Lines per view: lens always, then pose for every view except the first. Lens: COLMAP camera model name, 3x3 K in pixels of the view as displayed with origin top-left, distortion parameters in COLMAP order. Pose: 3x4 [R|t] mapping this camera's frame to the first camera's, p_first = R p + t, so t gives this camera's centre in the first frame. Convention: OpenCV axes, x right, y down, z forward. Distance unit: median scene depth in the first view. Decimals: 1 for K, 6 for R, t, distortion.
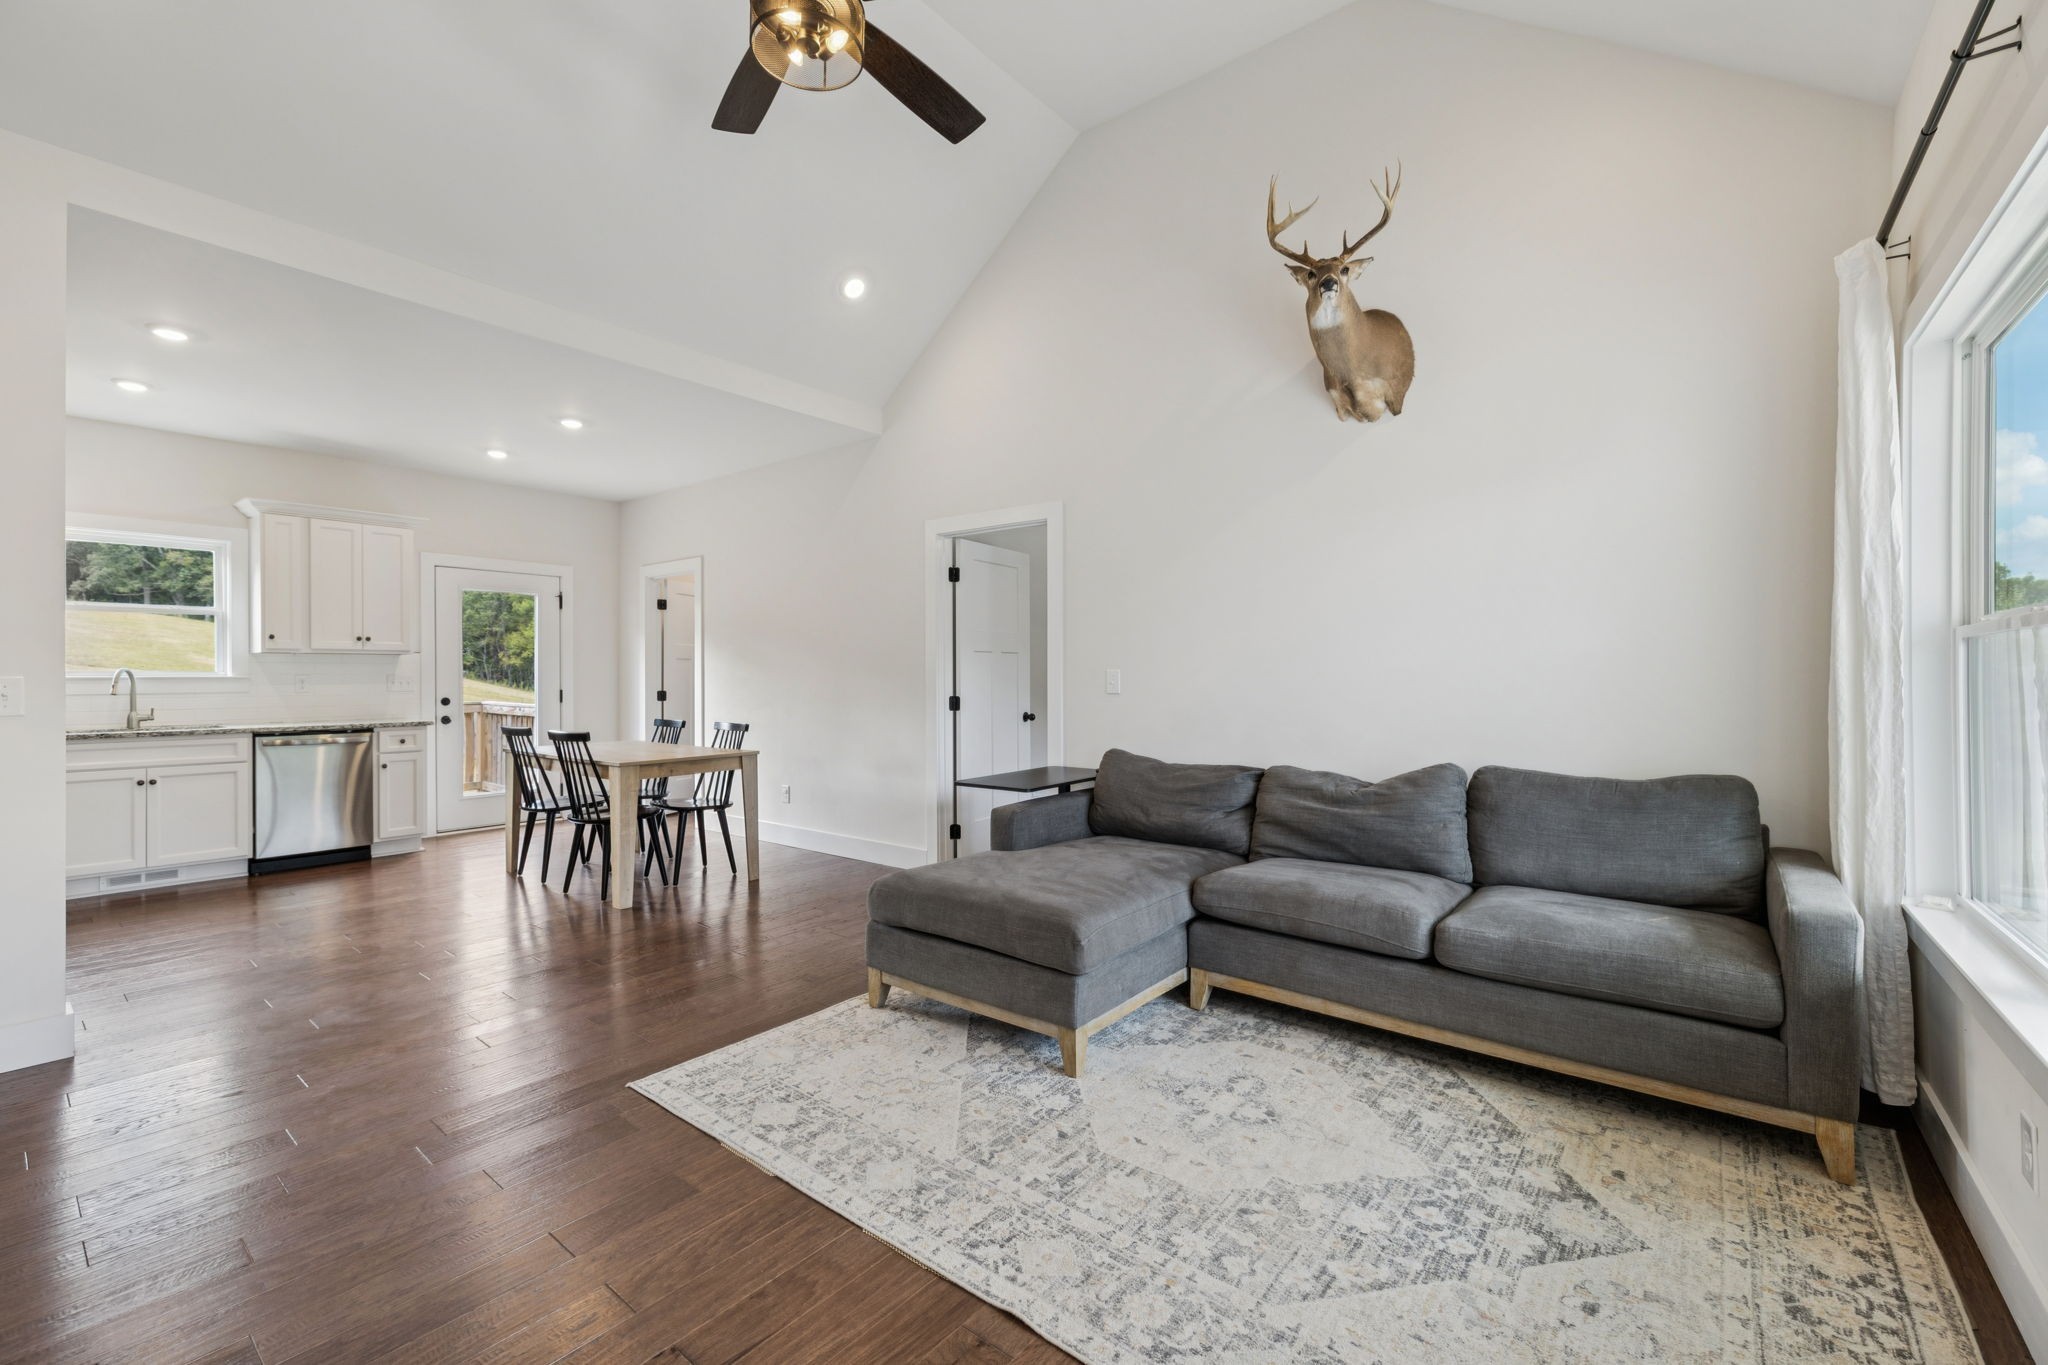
lens RADIAL K [[863.0, 0, 1013.5], [0, 863.0, 668.5], [0, 0, 1]] dist [0.005189, -0.000048]
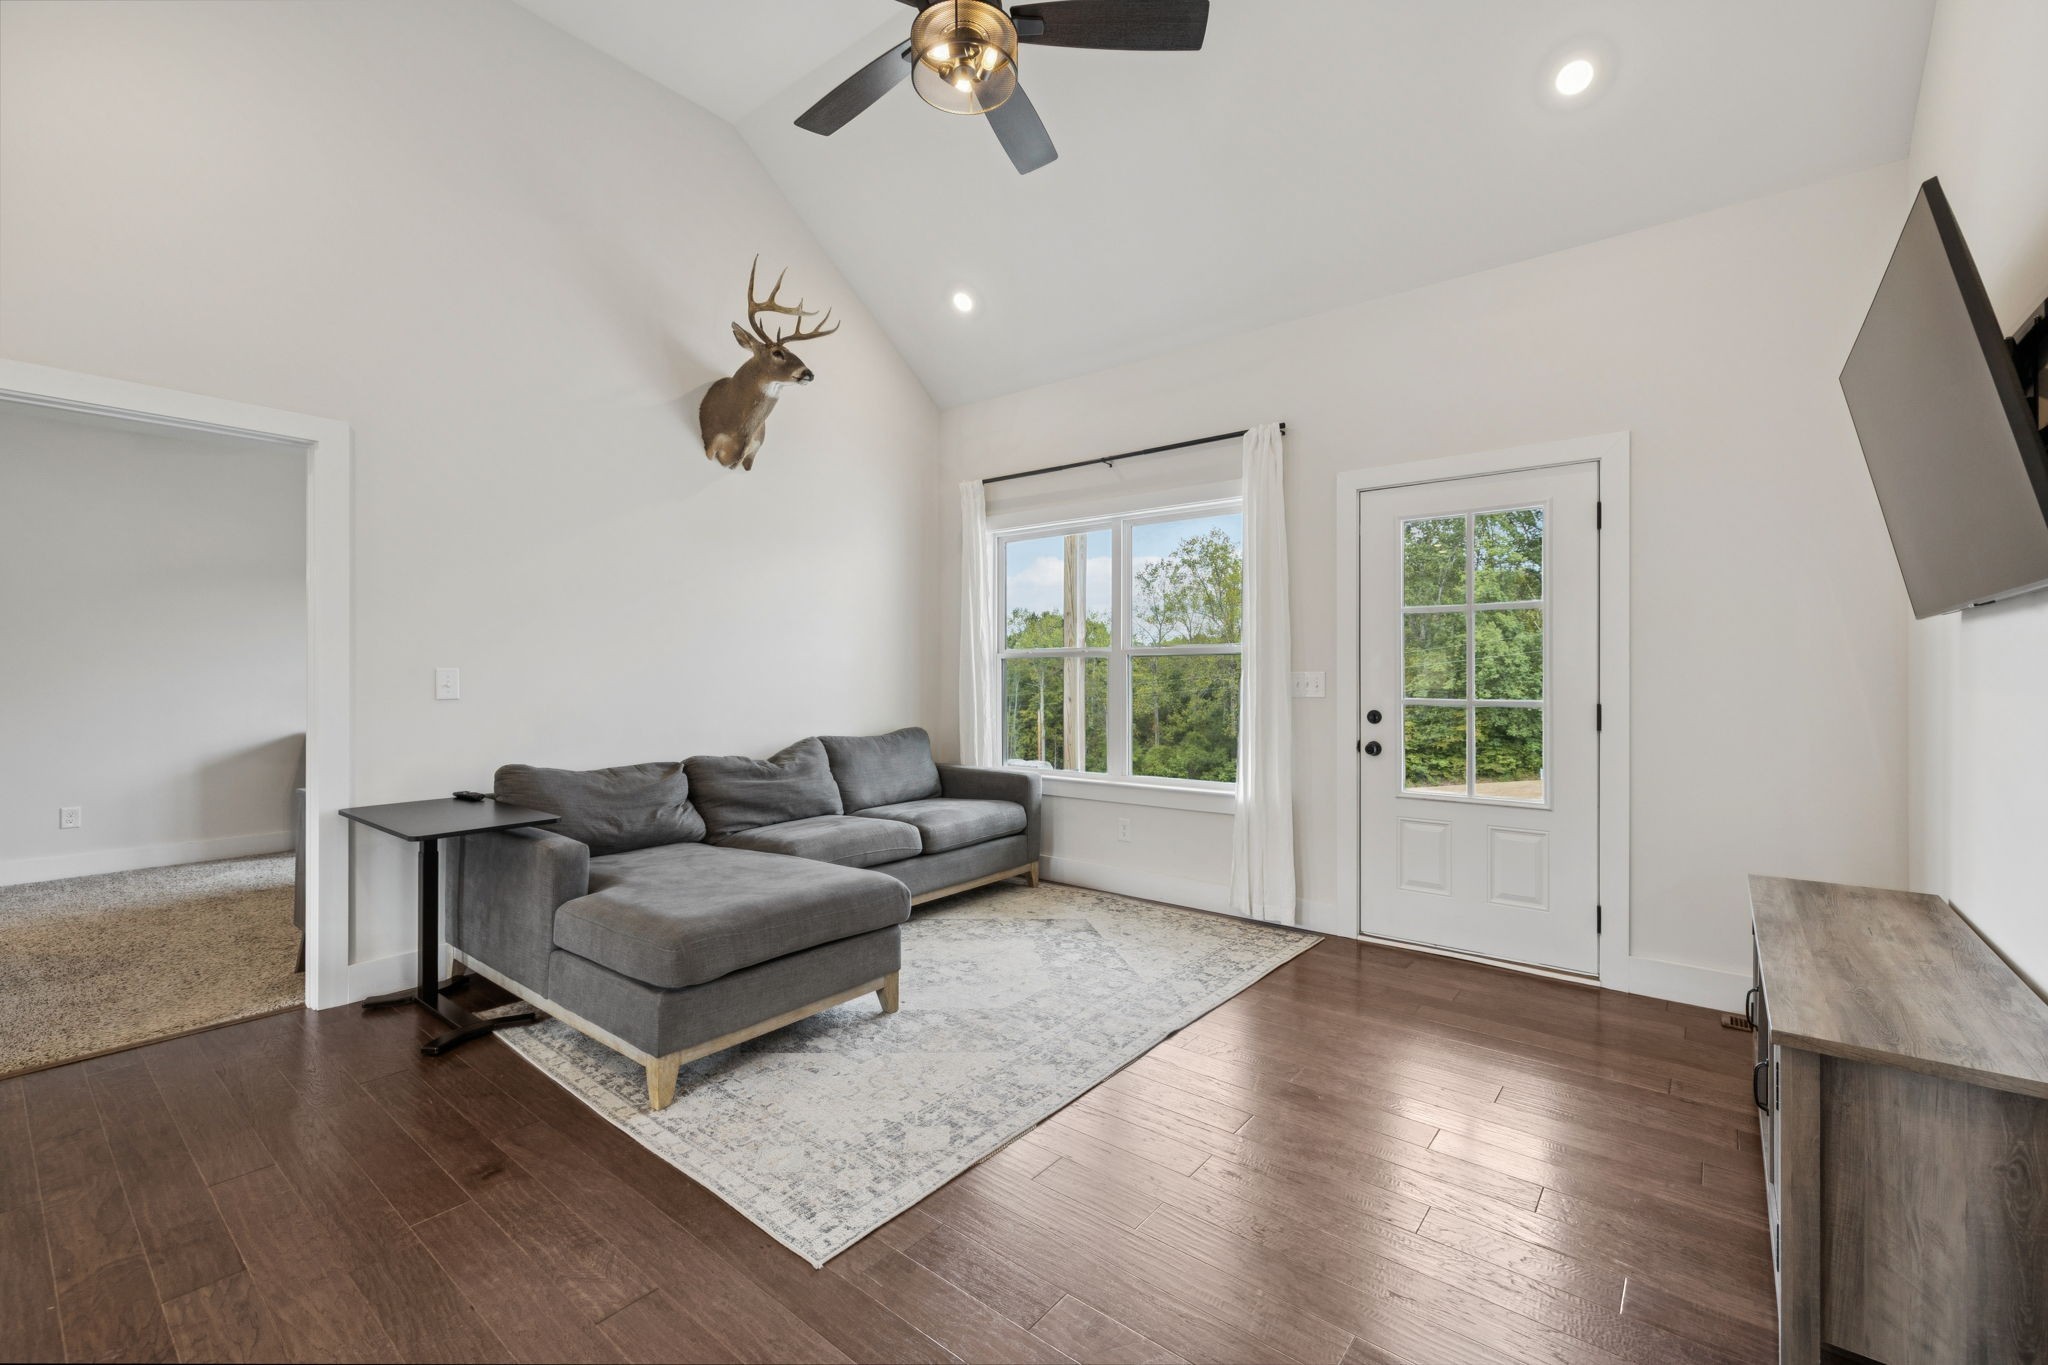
lens RADIAL K [[863.0, 0, 1021.3], [0, 863.0, 666.7], [0, 0, 1]] dist [0.005189, -0.000048]
pose [[0.003348, 0.007647, 0.999965, -1.214749], [-0.004168, 0.999962, -0.007633, 0.006996], [-0.999986, -0.004142, 0.003380, 0.890938]]
